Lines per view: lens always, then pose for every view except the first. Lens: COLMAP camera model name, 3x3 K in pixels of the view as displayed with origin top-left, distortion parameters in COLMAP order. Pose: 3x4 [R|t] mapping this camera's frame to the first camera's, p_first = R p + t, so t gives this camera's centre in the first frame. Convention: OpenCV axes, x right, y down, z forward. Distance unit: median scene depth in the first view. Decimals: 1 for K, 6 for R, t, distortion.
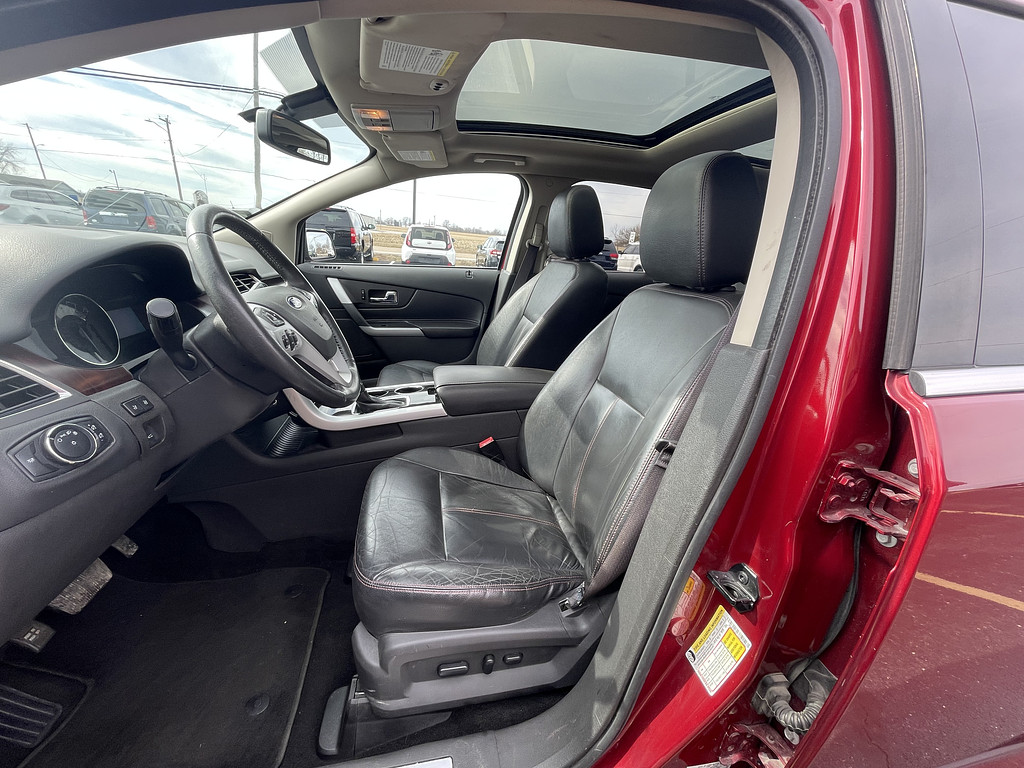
lens RADIAL K [[412.4, 0, 507.2], [0, 412.4, 390.3], [0, 0, 1]] dist [-0.006631, 0.001398]
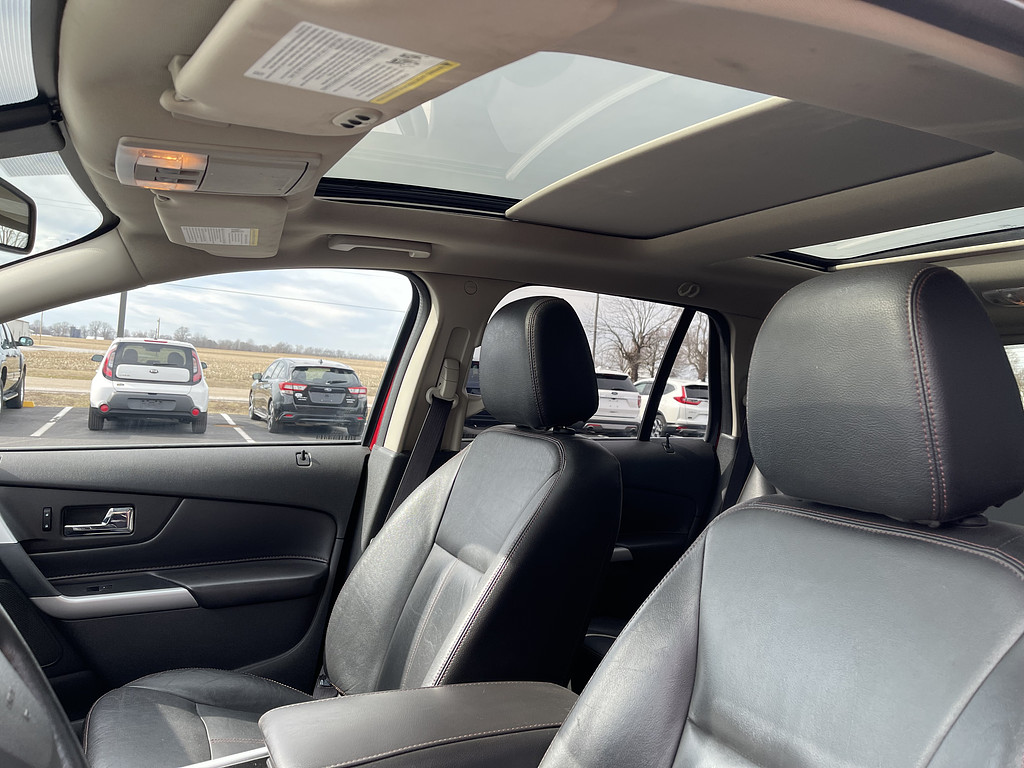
lens RADIAL K [[772.1, 0, 506.0], [0, 772.1, 377.2], [0, 0, 1]] dist [0.072762, -0.099982]
pose [[0.966223, -0.014257, 0.257312, -0.135124], [0.096073, 0.946418, -0.308322, -0.104880], [-0.239129, 0.322629, 0.915821, 0.145720]]
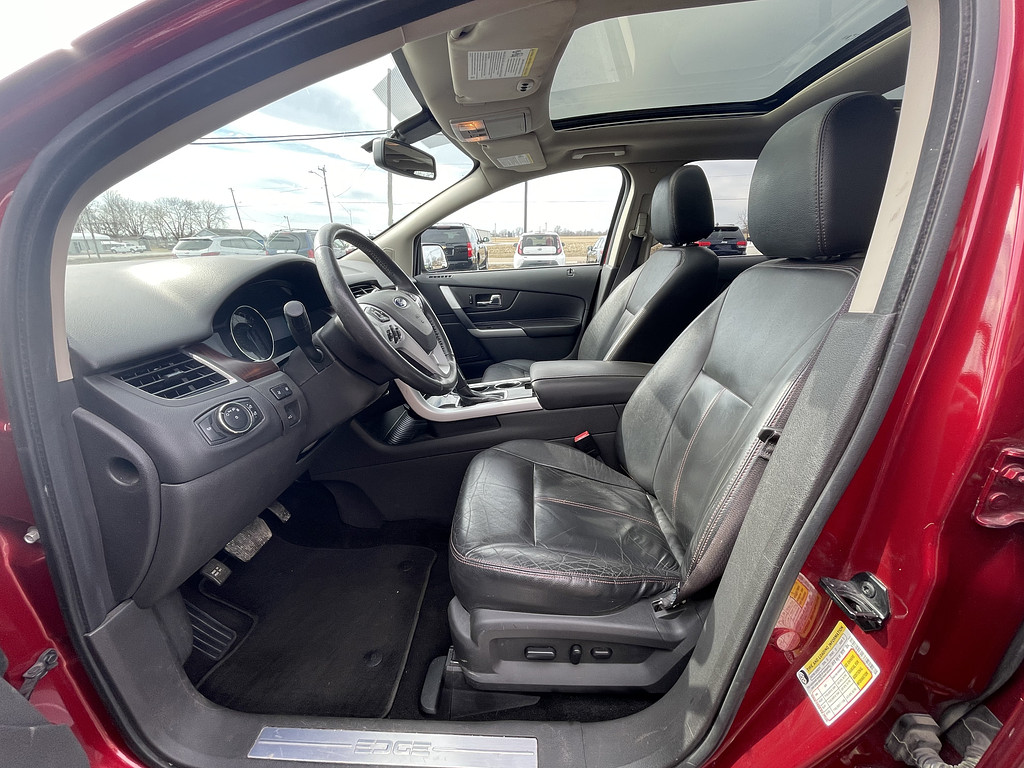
lens RADIAL K [[412.4, 0, 506.3], [0, 412.4, 390.3], [0, 0, 1]] dist [-0.006631, 0.001398]
pose [[0.962966, -0.006470, -0.269546, 0.035892], [0.003505, 0.999928, -0.011481, 0.022325], [0.269600, 0.010111, 0.962919, -0.003169]]
